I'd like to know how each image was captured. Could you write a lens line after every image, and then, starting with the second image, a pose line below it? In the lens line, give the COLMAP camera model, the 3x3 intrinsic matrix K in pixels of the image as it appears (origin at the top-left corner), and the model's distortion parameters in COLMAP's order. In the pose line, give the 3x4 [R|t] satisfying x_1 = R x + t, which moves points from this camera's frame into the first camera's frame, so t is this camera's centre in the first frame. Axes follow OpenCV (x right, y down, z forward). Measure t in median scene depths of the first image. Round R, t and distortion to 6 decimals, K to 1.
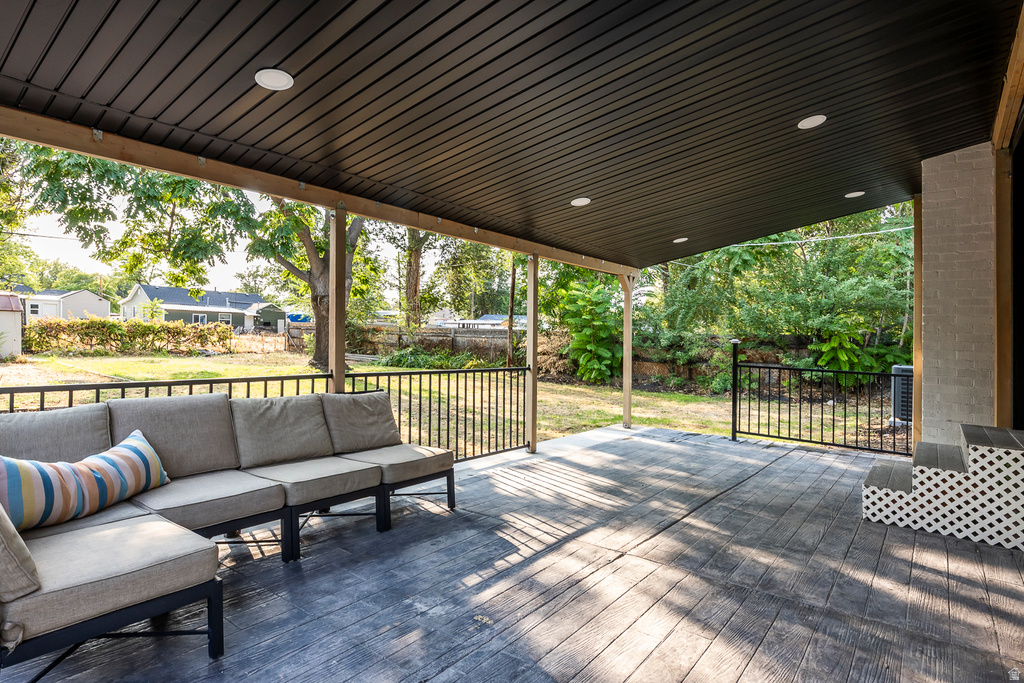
lens RADIAL K [[565.1, 0, 519.1], [0, 565.1, 341.6], [0, 0, 1]] dist [0.000777, -0.000467]
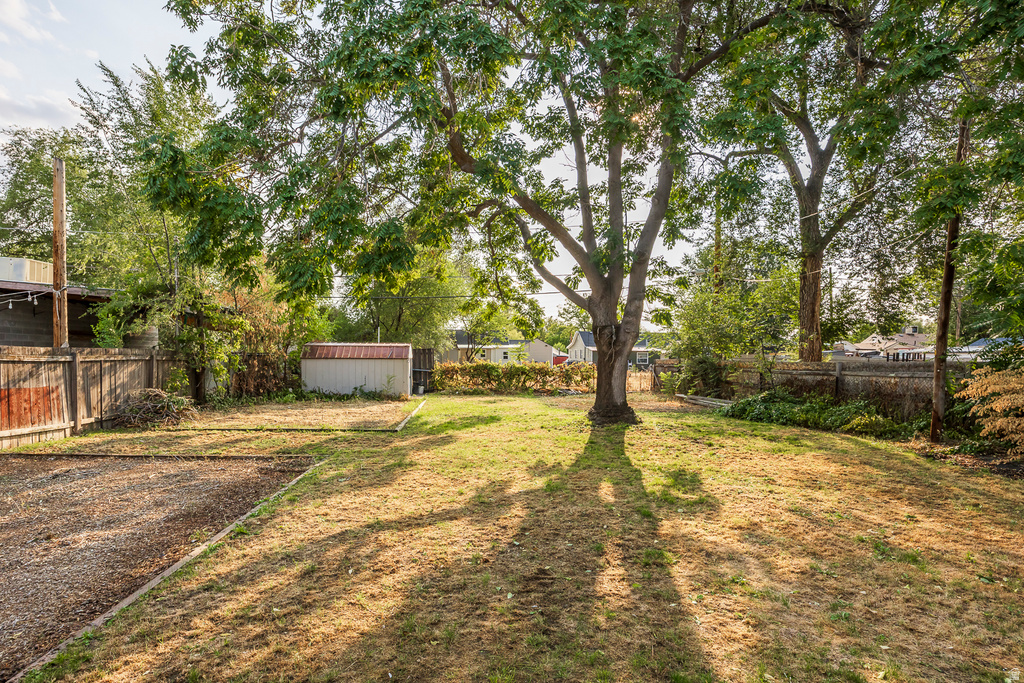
lens RADIAL K [[496.6, 0, 520.0], [0, 496.6, 379.8], [0, 0, 1]] dist [-0.003514, -0.000280]
pose [[0.646726, 0.000587, -0.762722, 0.092113], [0.007429, 0.999947, 0.007069, -0.012120], [0.762686, -0.010238, 0.646688, 0.439737]]
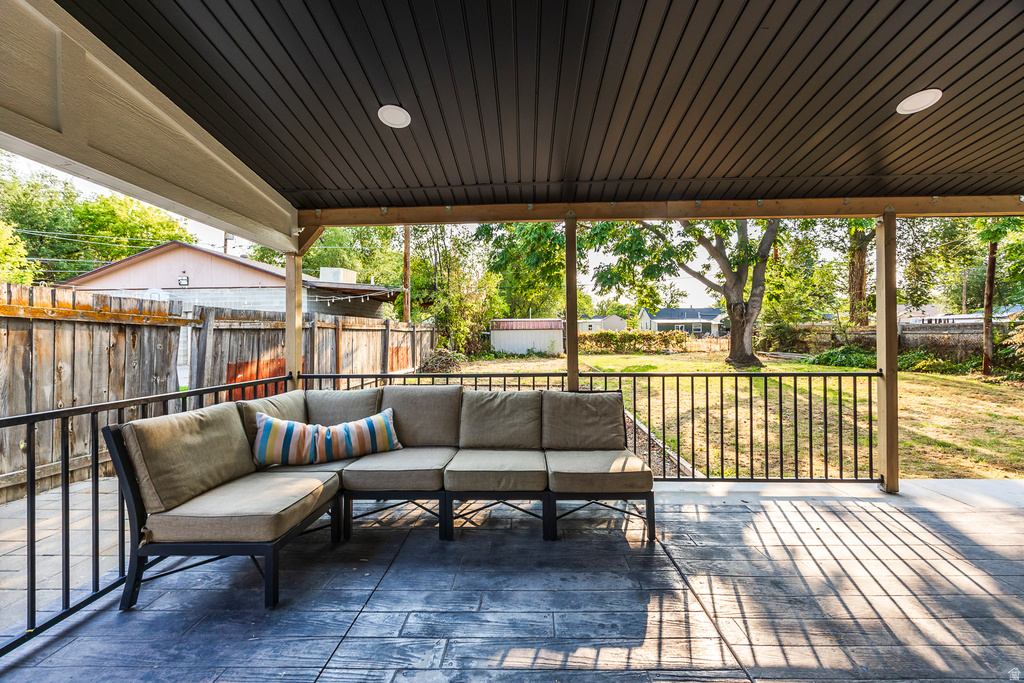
lens RADIAL K [[405.4, 0, 520.5], [0, 405.4, 342.6], [0, 0, 1]] dist [-0.000330, -0.000196]
pose [[0.583990, -0.021186, -0.811484, 0.069521], [0.019137, 0.999741, -0.012330, 0.001932], [0.811535, -0.008329, 0.584244, 0.132118]]
